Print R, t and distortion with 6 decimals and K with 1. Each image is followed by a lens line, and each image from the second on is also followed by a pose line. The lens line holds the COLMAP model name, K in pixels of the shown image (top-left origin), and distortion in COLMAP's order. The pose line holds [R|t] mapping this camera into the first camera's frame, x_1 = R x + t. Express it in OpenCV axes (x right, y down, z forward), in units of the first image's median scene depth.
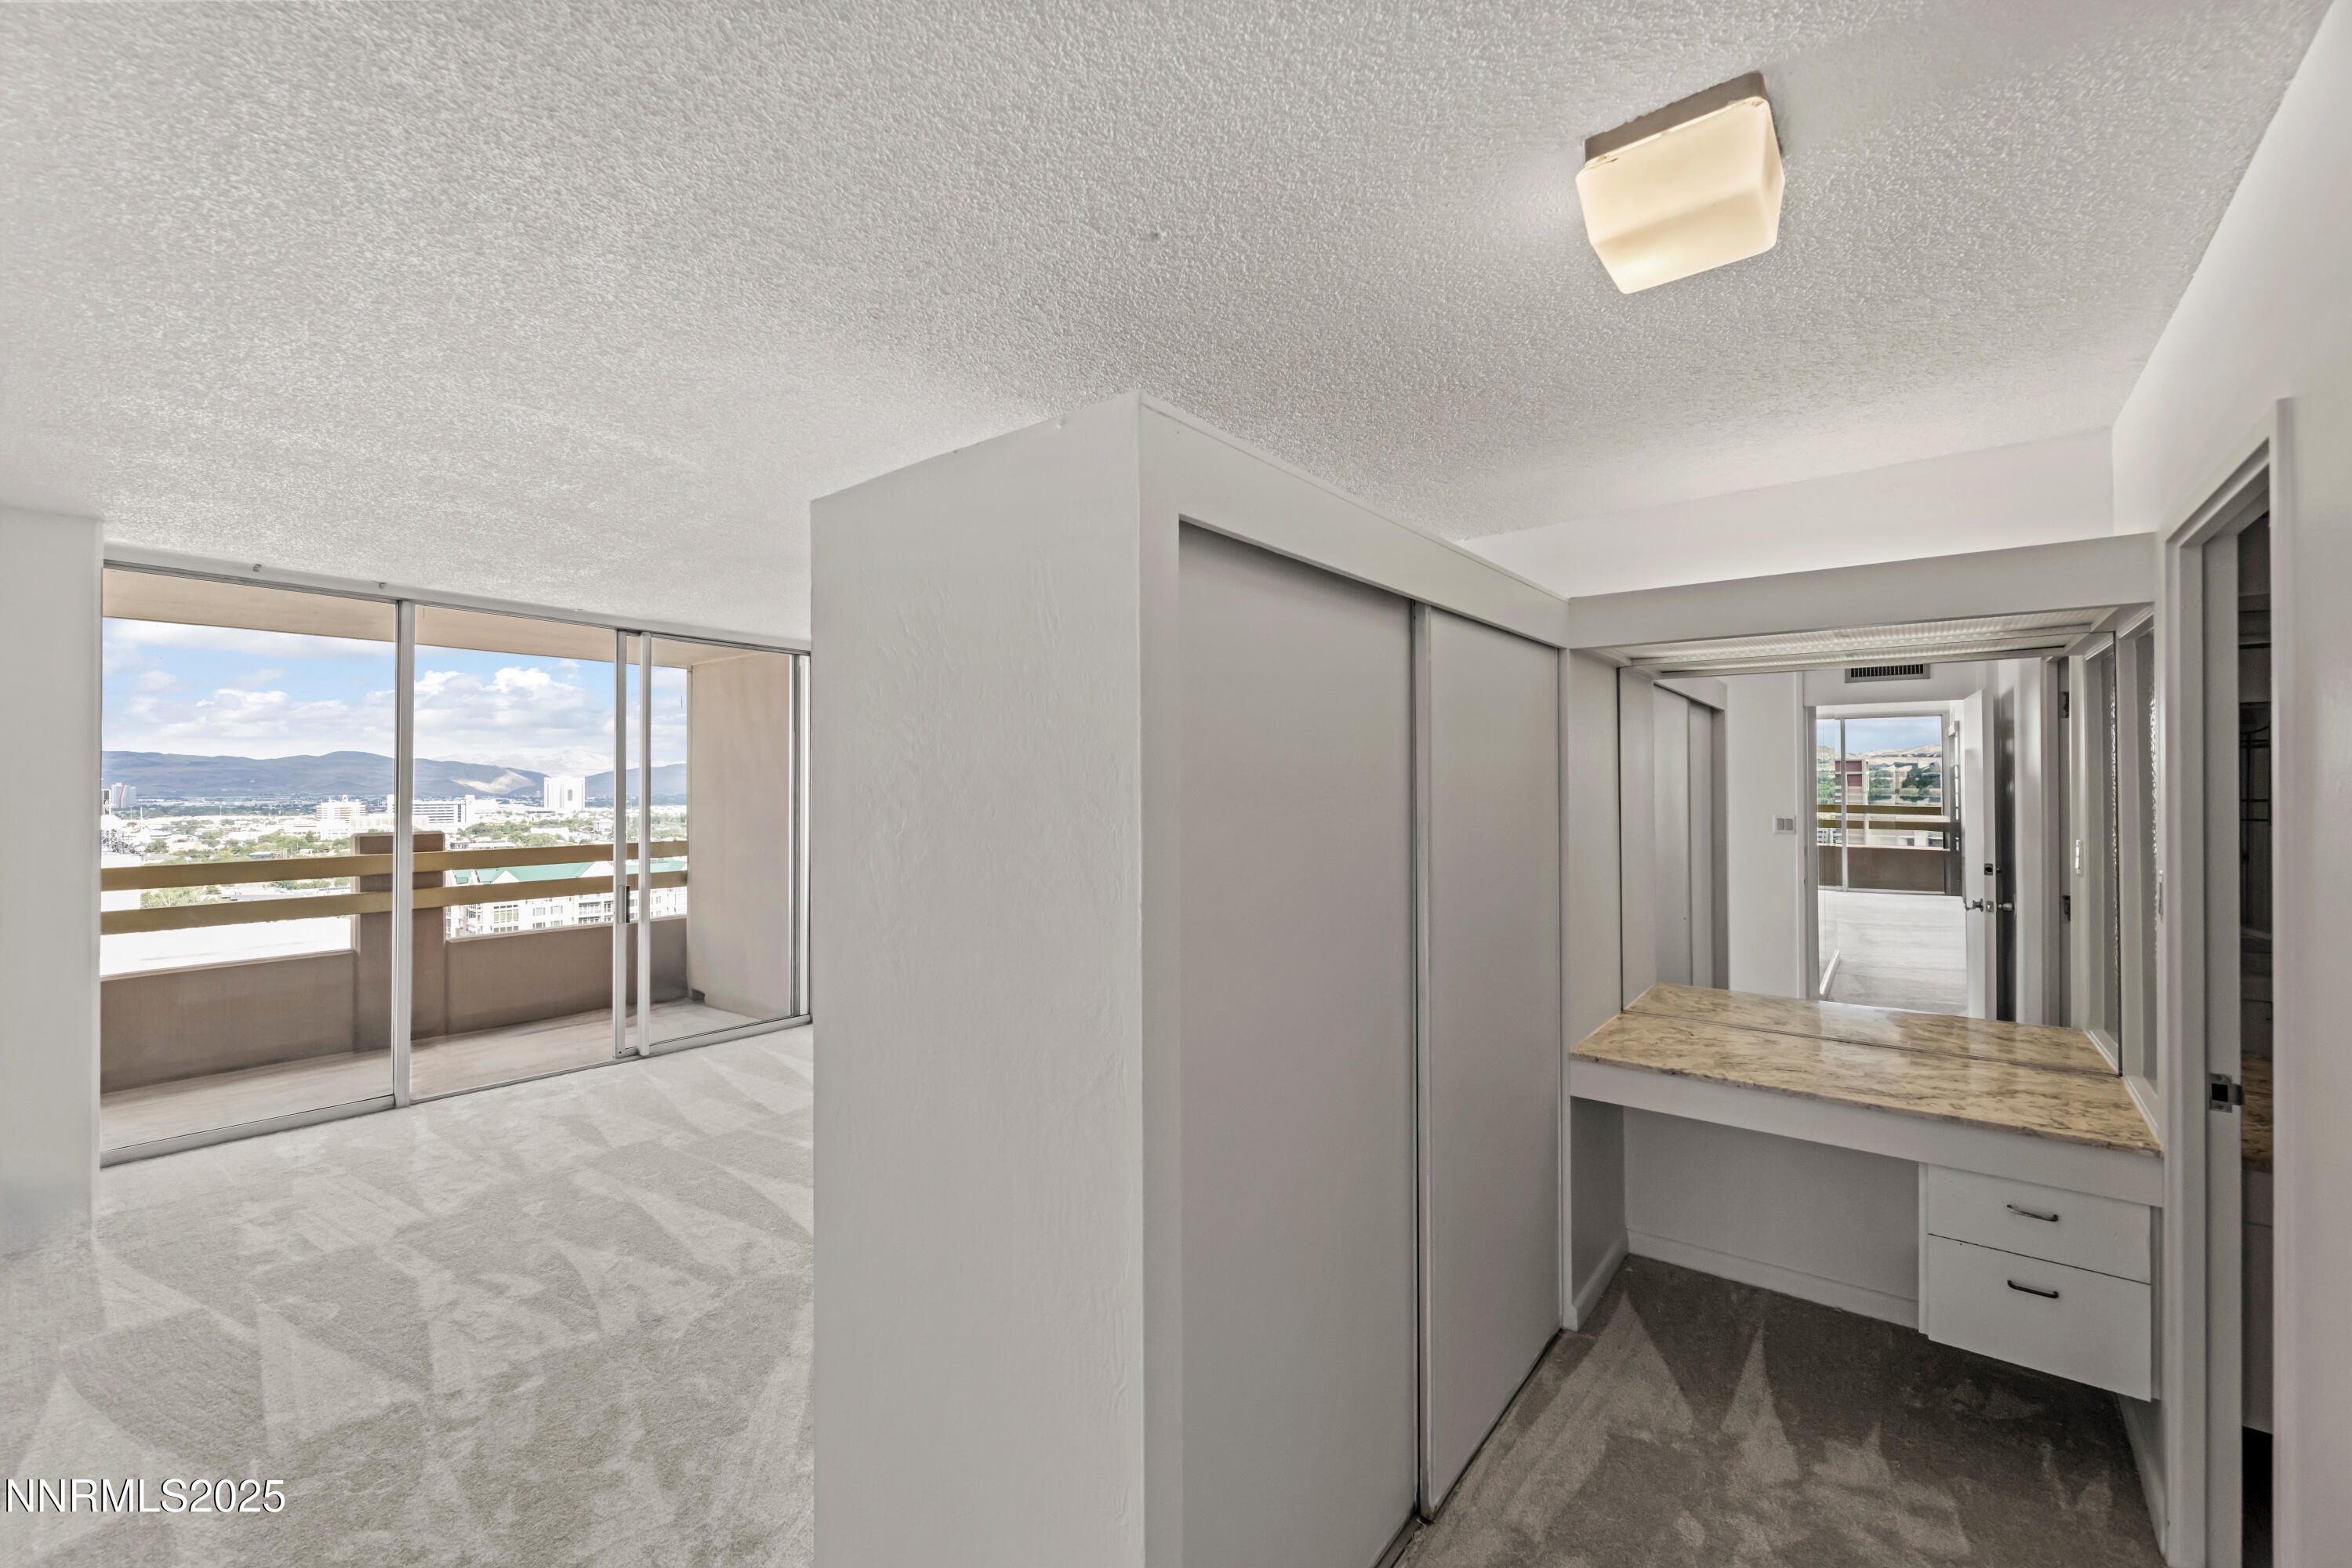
lens RADIAL K [[966.6, 0, 1194.8], [0, 966.6, 775.1], [0, 0, 1]] dist [-0.003216, 0.000514]
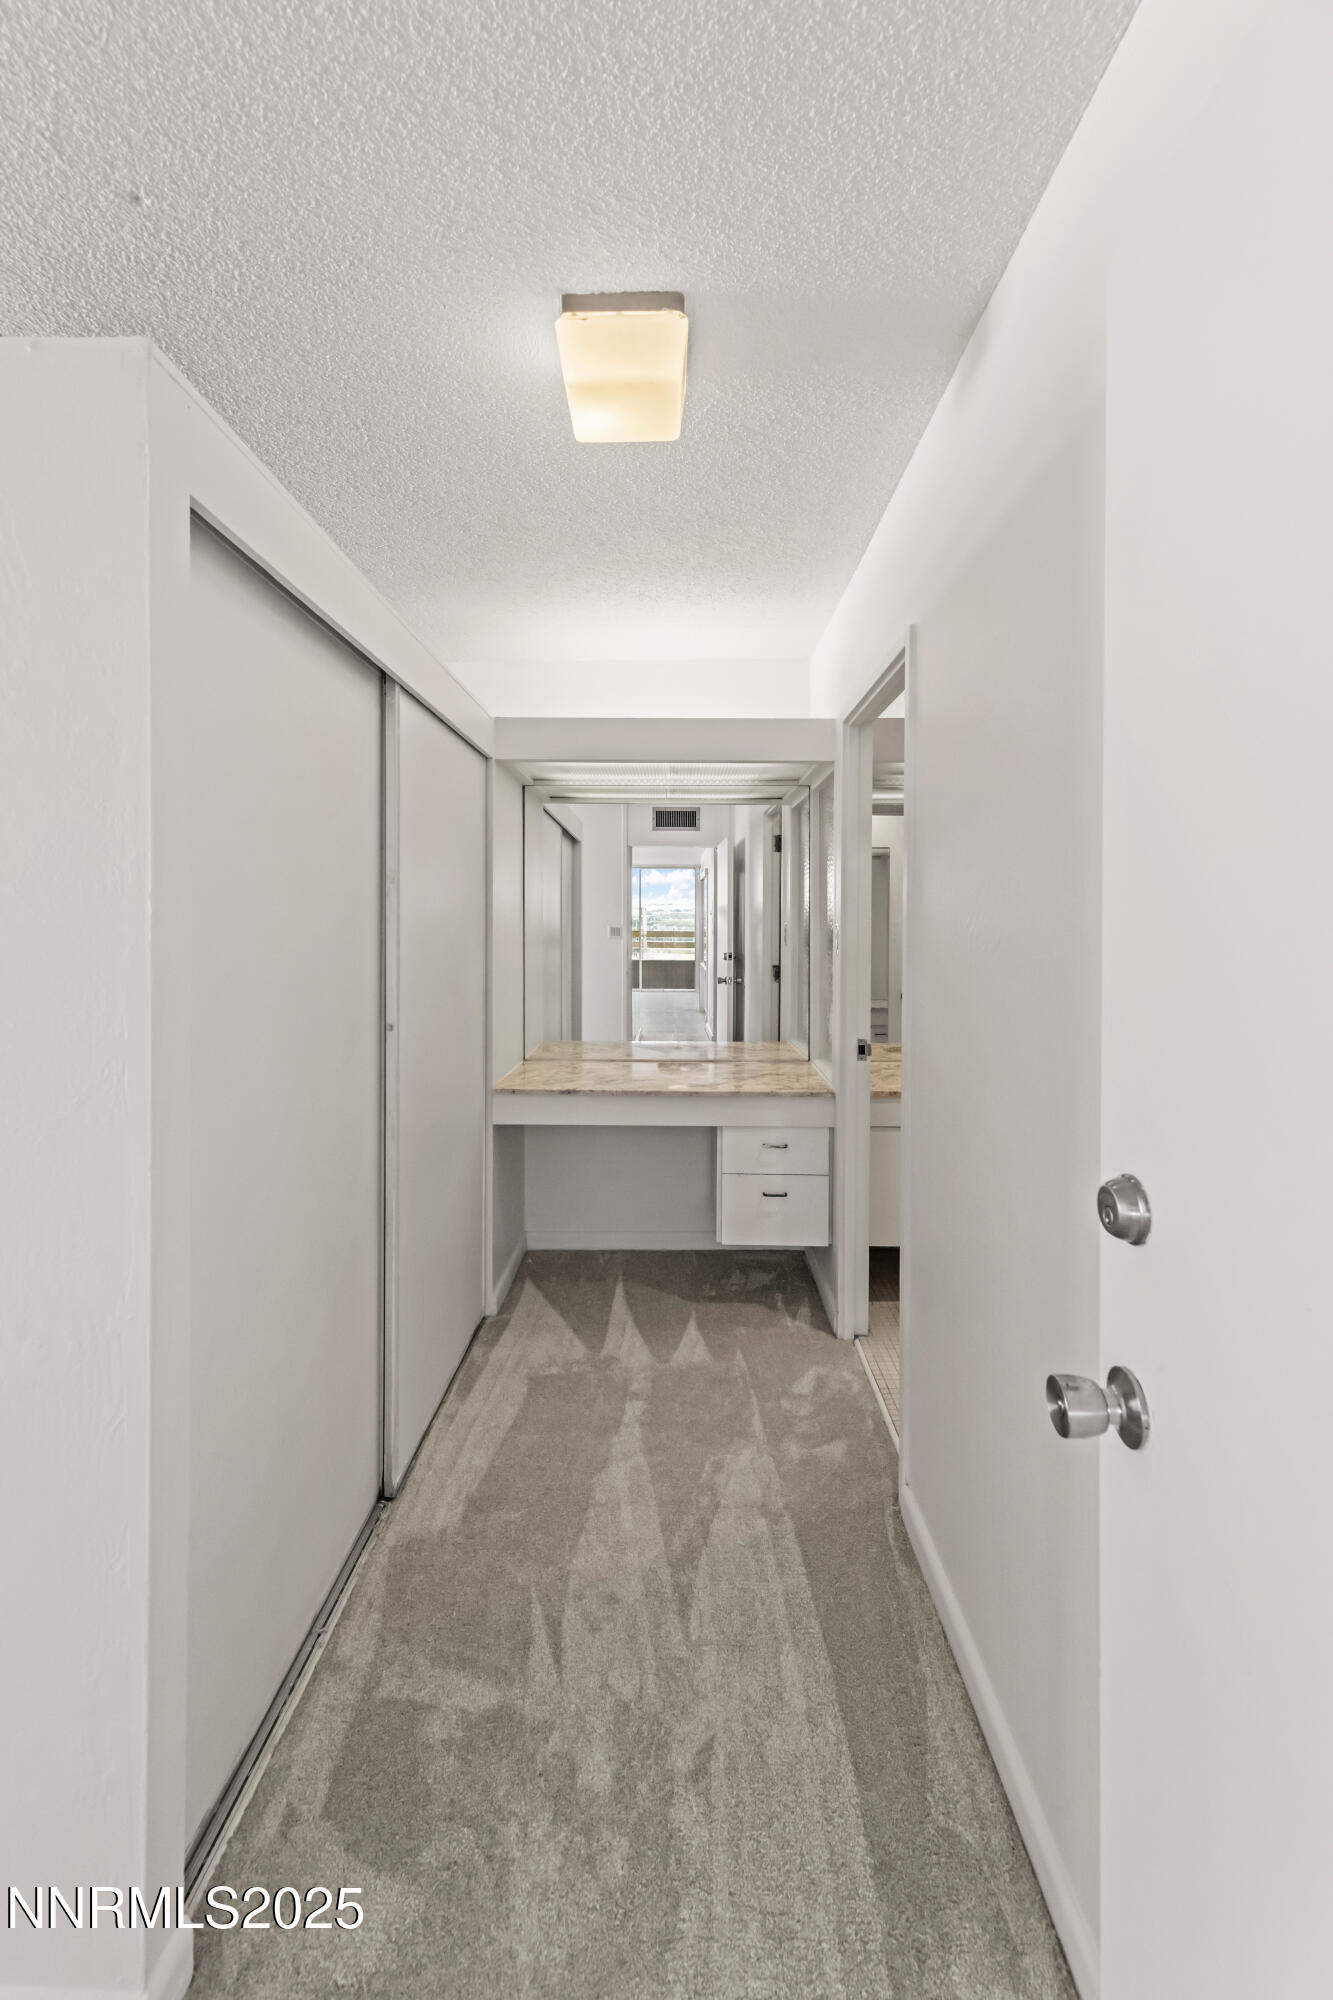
lens RADIAL K [[822.0, 0, 682.4], [0, 822.0, 927.2], [0, 0, 1]] dist [-0.003216, 0.000514]
pose [[0.792769, -0.001986, 0.609520, -0.067357], [-0.004701, 0.999945, 0.009373, 0.083397], [-0.609505, -0.010296, 0.792716, 0.031328]]
